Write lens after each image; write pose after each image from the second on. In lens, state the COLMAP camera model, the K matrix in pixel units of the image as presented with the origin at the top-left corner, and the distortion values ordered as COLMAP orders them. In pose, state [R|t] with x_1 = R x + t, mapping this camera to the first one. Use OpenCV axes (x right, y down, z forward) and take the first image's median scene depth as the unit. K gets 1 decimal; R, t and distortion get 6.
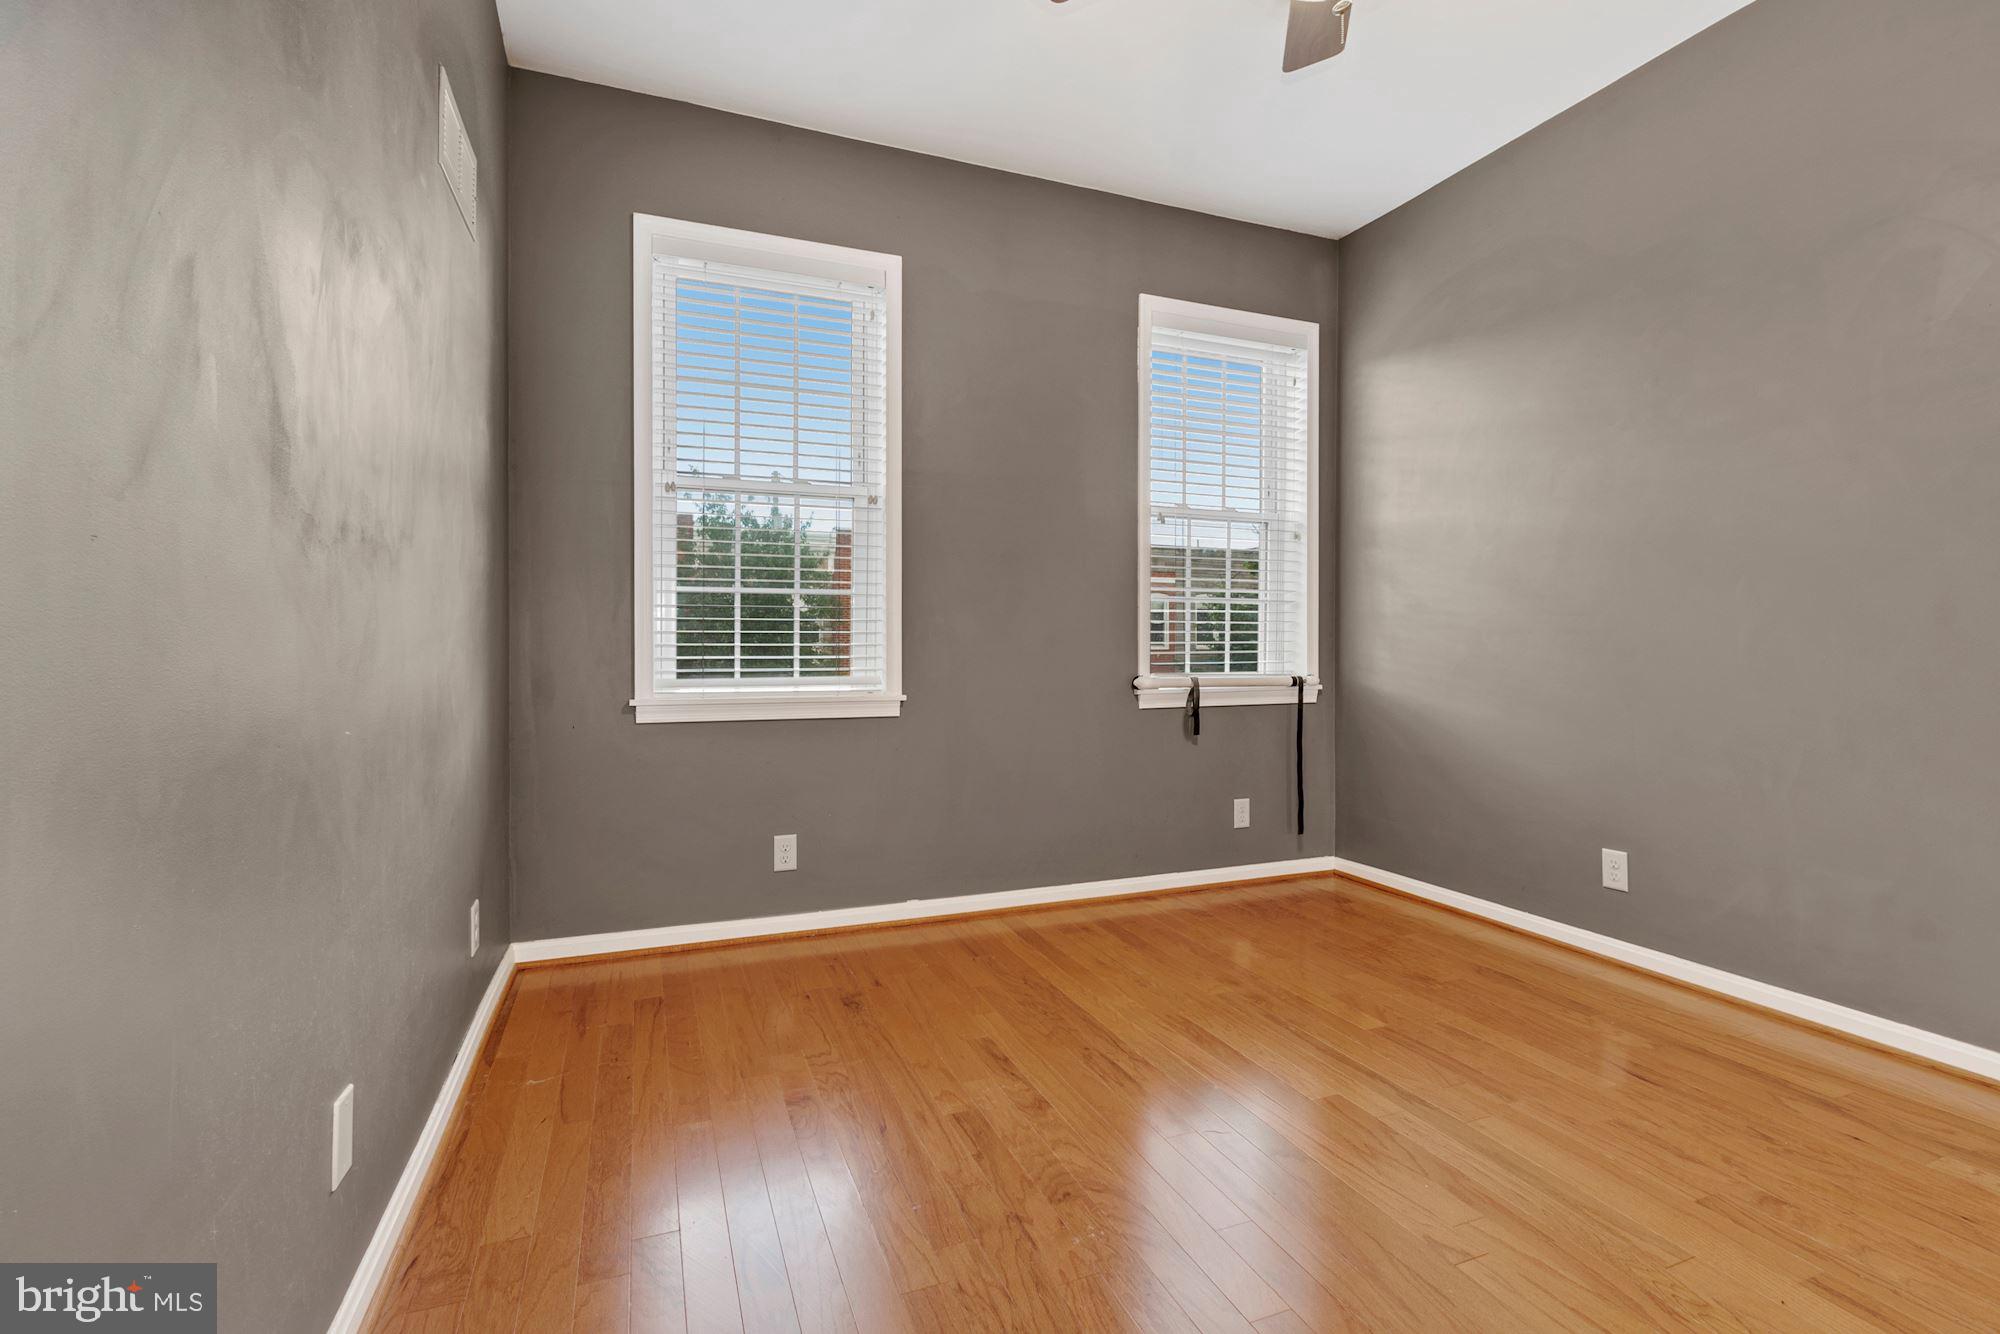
lens RADIAL K [[890.4, 0, 1006.0], [0, 890.4, 650.0], [0, 0, 1]] dist [-0.000644, -0.000817]
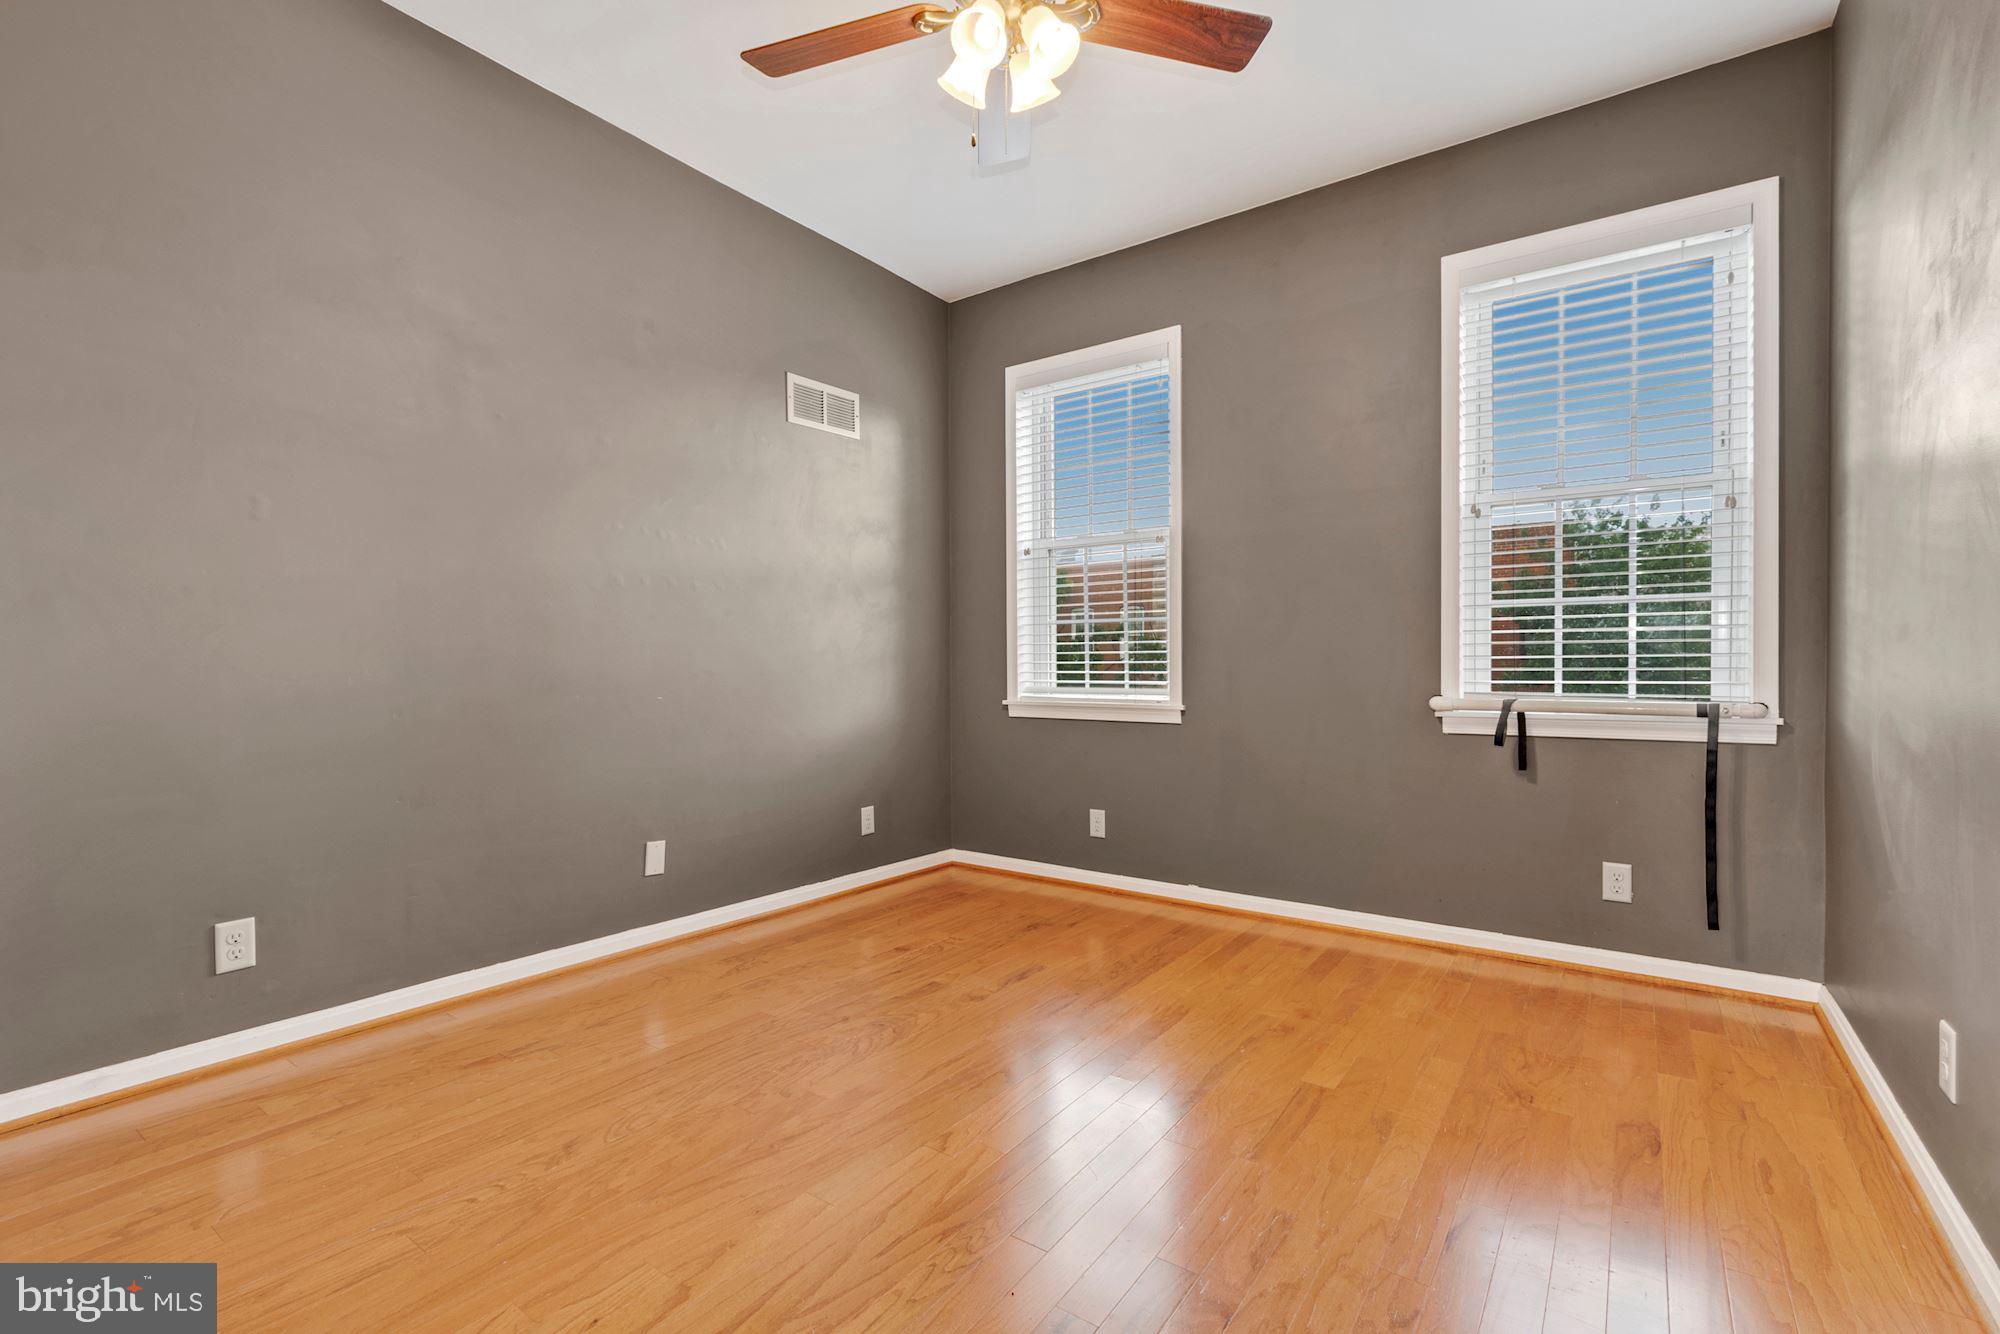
lens RADIAL K [[887.2, 0, 997.6], [0, 887.2, 677.3], [0, 0, 1]] dist [-0.000111, -0.000277]
pose [[0.534534, 0.008905, -0.845100, 0.797330], [-0.000144, 0.999945, 0.010446, 0.002252], [0.845147, -0.005462, 0.534506, 0.199457]]
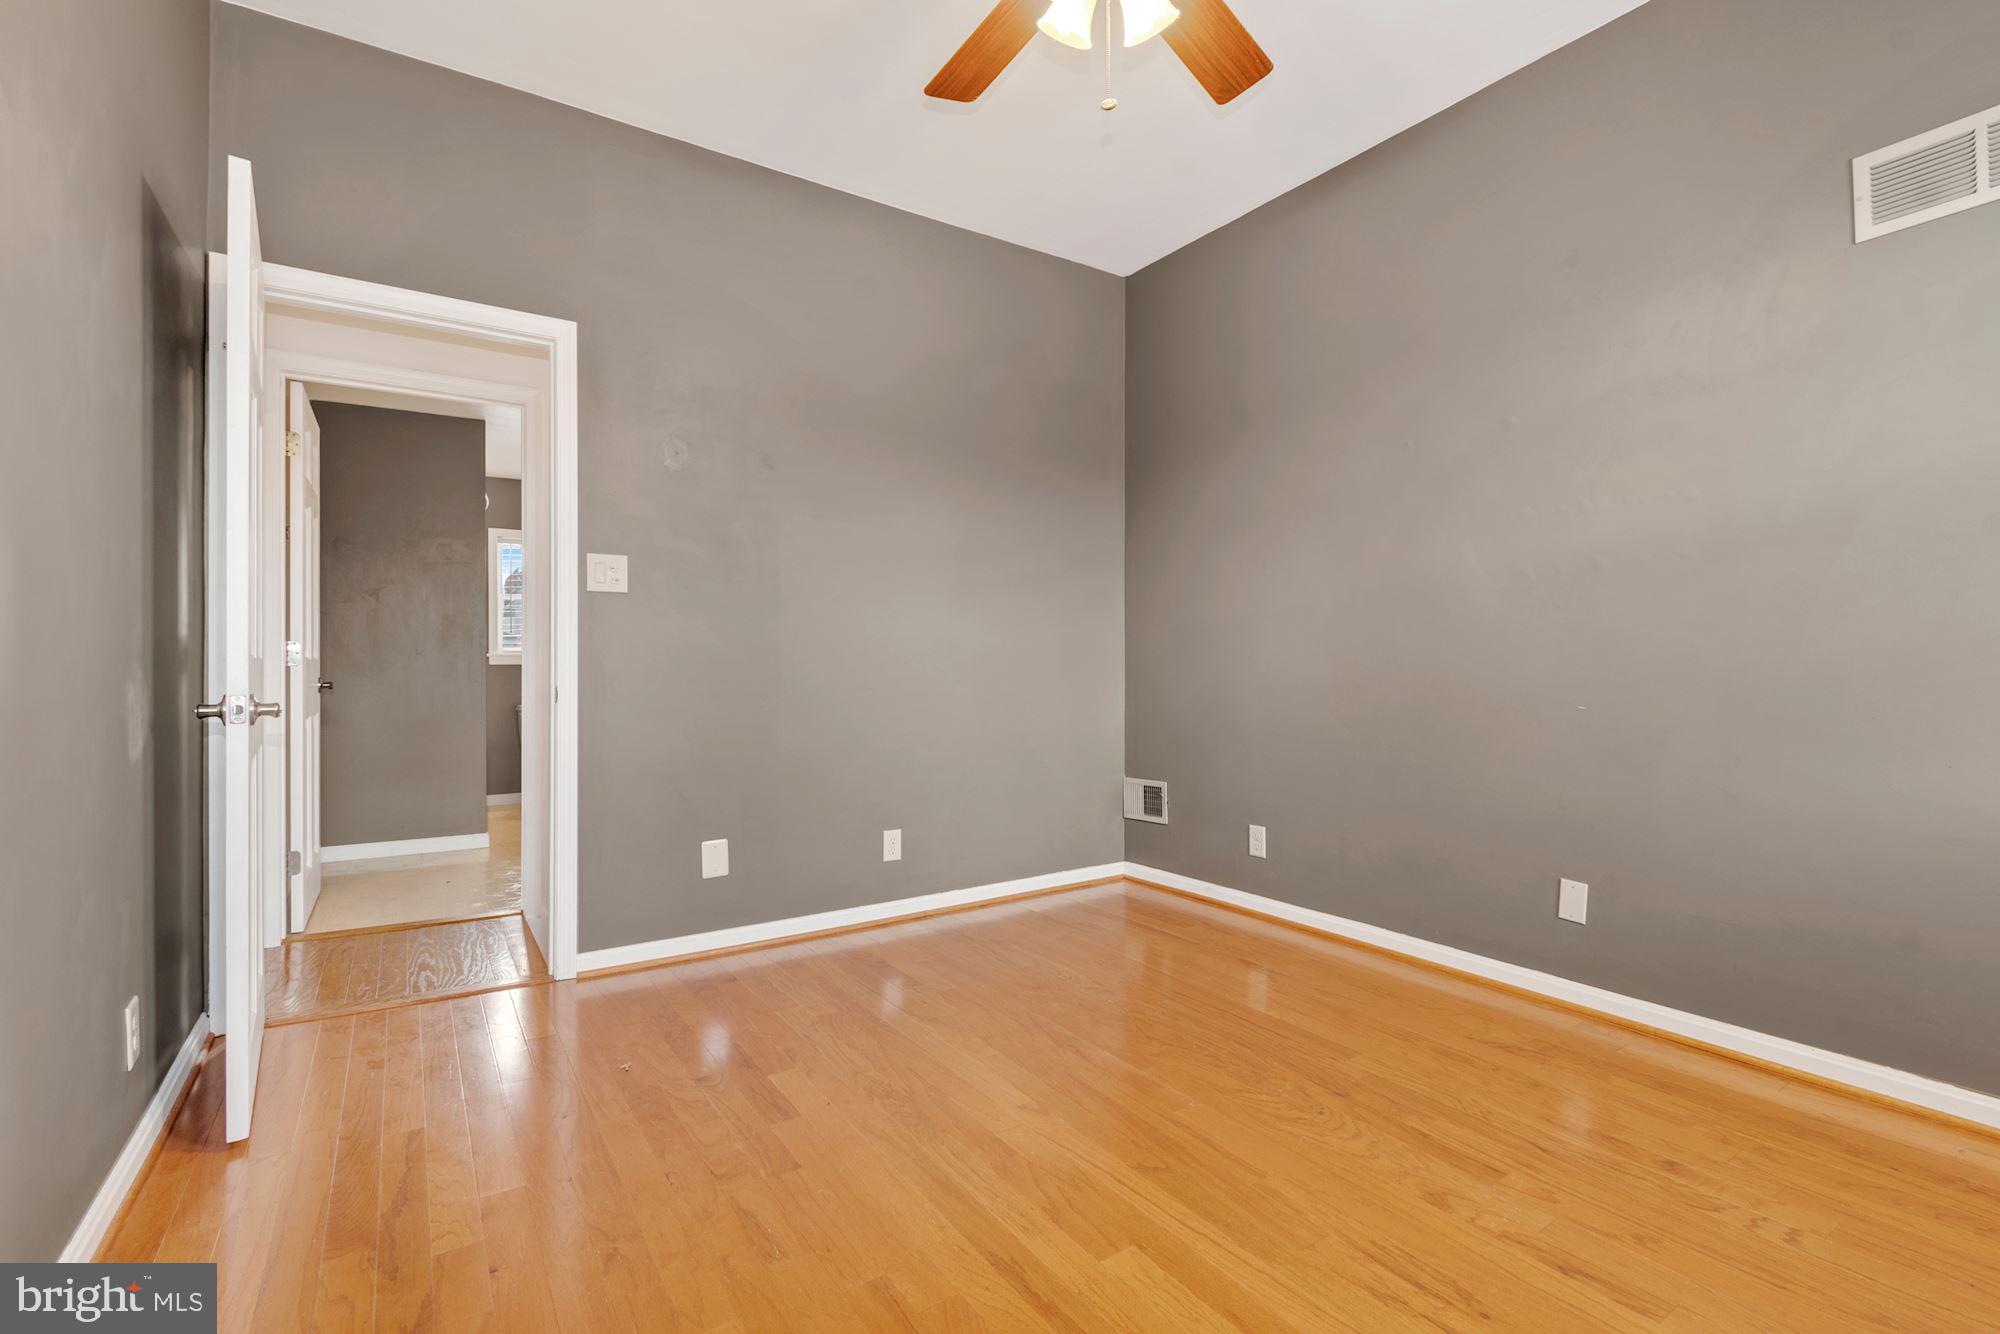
lens RADIAL K [[881.2, 0, 1002.3], [0, 881.2, 660.9], [0, 0, 1]] dist [-0.001918, -0.001228]
pose [[-0.979247, -0.000421, -0.202669, 0.409456], [0.001400, 0.999960, -0.008845, 0.000124], [0.202664, -0.008946, -0.979207, 1.159420]]
